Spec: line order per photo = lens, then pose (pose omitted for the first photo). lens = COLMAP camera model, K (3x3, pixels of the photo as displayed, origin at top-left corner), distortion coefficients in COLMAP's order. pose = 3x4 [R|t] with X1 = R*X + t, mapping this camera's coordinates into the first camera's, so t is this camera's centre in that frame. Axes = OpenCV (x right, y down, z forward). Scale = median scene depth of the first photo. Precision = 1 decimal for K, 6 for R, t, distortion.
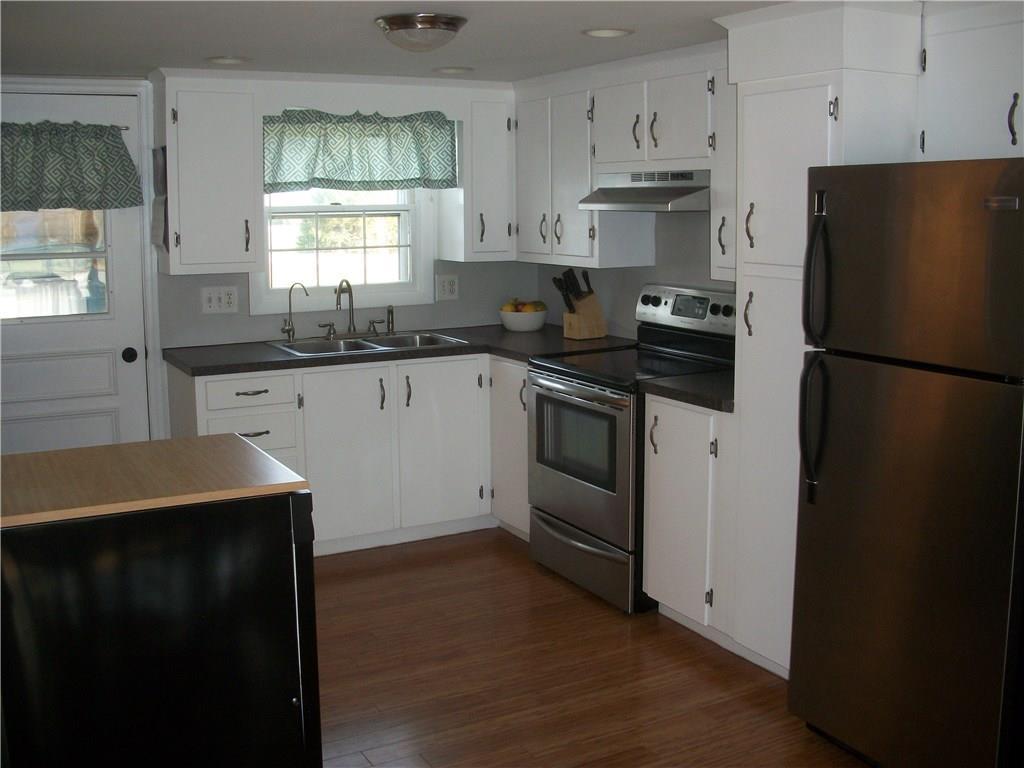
lens RADIAL K [[1055.8, 0, 512.0], [0, 1055.8, 384.0], [0, 0, 1]] dist [-0.212059, -0.002270]
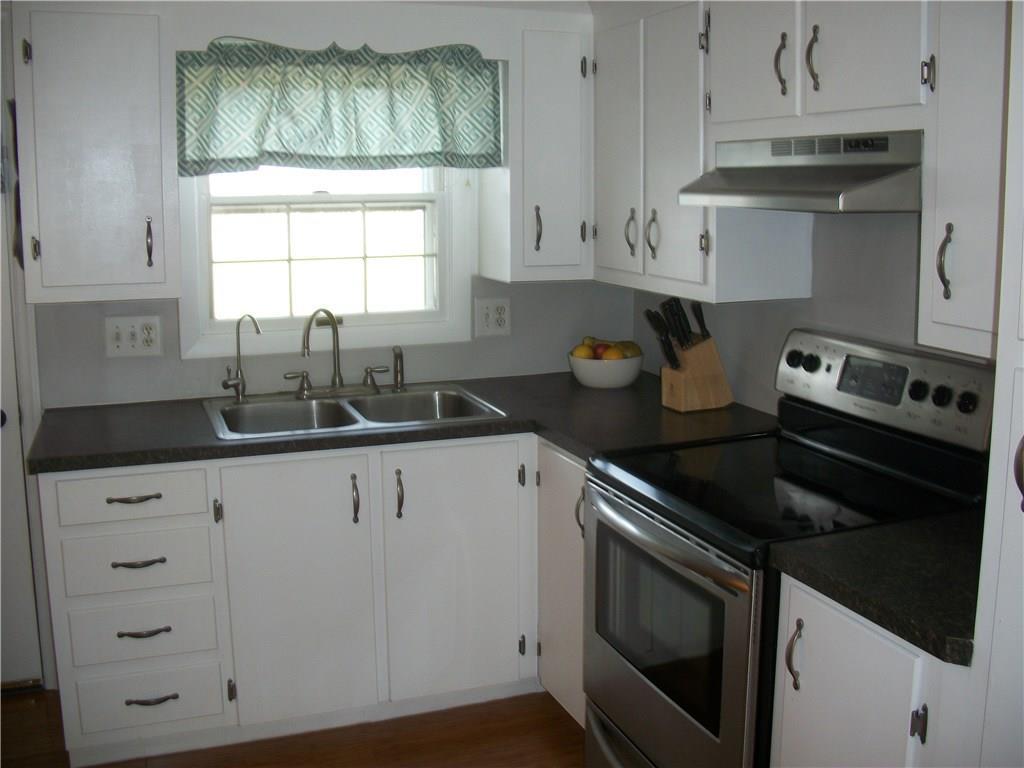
lens RADIAL K [[1050.9, 0, 511.4], [0, 1050.9, 364.6], [0, 0, 1]] dist [-0.204539, 0.151879]
pose [[0.988603, 0.025723, -0.148331, 0.056115], [-0.025876, 0.999665, 0.000901, -0.071807], [0.148305, 0.002947, 0.988937, 0.397260]]
